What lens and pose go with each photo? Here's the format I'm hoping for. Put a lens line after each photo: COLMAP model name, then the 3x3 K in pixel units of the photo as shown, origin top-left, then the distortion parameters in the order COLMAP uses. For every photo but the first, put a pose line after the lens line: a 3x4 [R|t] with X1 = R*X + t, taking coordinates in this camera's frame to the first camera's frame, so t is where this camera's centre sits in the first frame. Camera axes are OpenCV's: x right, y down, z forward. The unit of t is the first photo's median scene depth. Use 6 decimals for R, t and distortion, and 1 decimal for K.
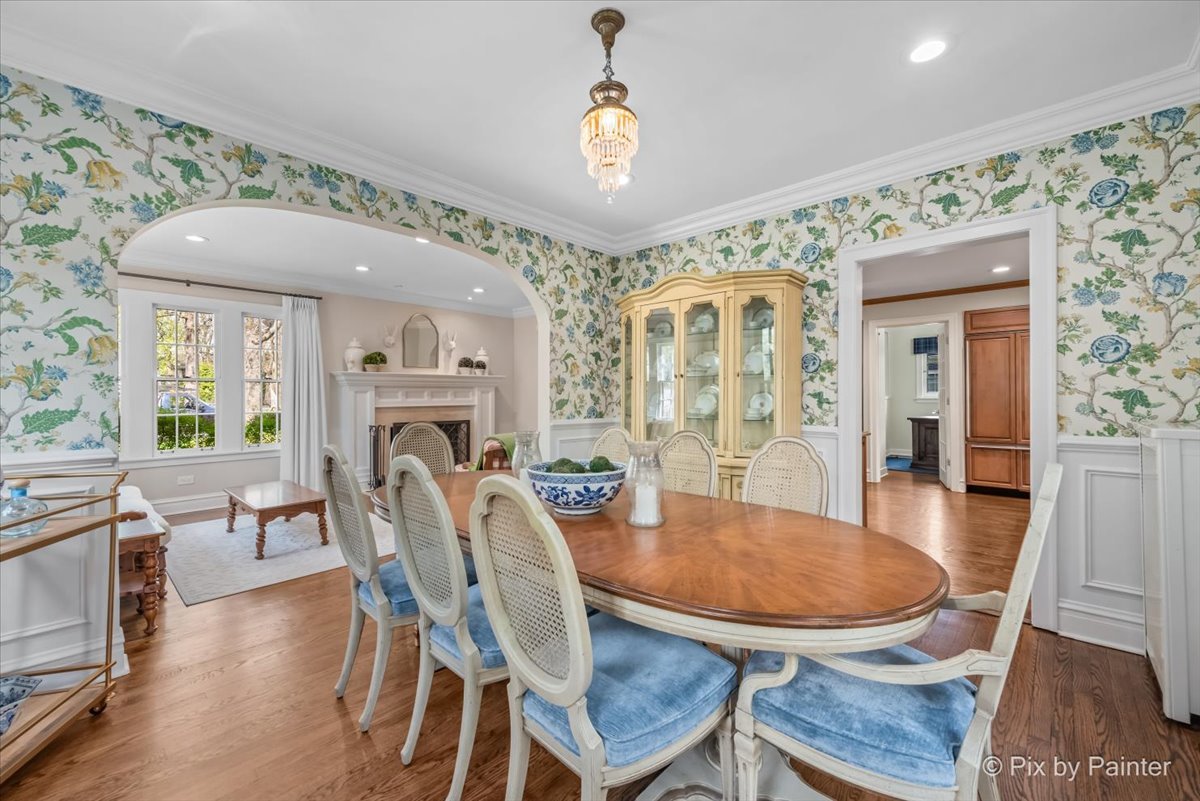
lens RADIAL K [[485.7, 0, 600.0], [0, 485.7, 400.5], [0, 0, 1]] dist [0.014561, -0.000021]
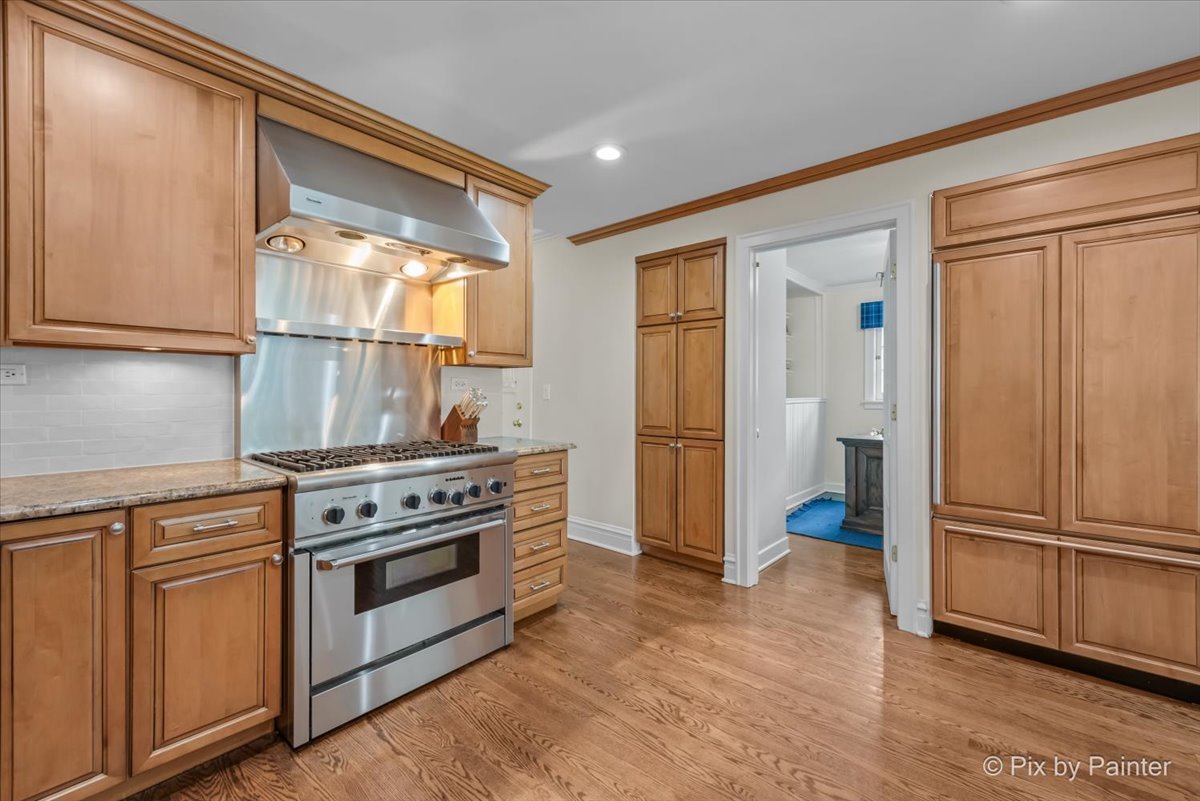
lens RADIAL K [[506.4, 0, 597.9], [0, 506.4, 393.8], [0, 0, 1]] dist [0.012786, -0.000176]
pose [[0.999279, 0.013426, 0.035505, 0.457850], [-0.013279, 0.999902, -0.004379, -0.009467], [-0.035561, 0.003904, 0.999360, 0.592599]]
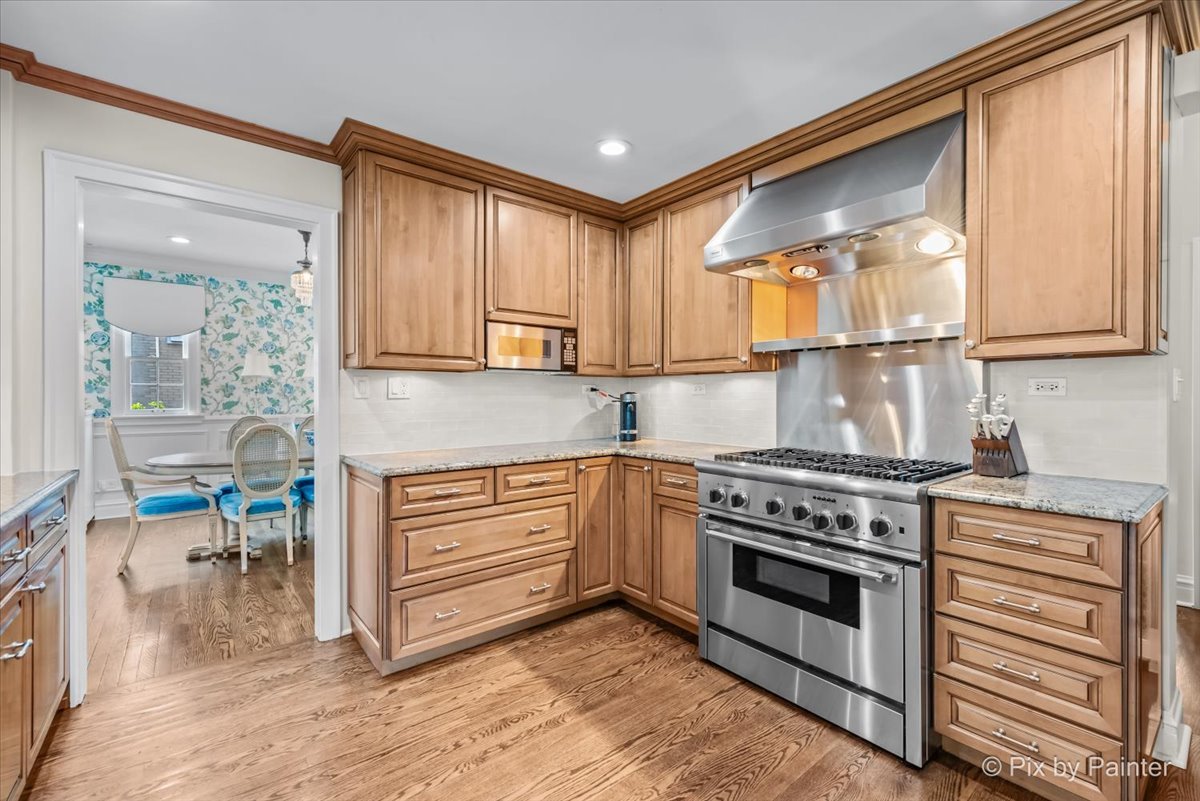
lens RADIAL K [[517.7, 0, 594.9], [0, 517.7, 398.6], [0, 0, 1]] dist [0.002674, 0.000057]
pose [[-0.156325, 0.013583, -0.987612, 0.616806], [-0.007836, 0.999857, 0.014992, -0.012967], [0.987675, 0.010083, -0.156196, 0.767524]]
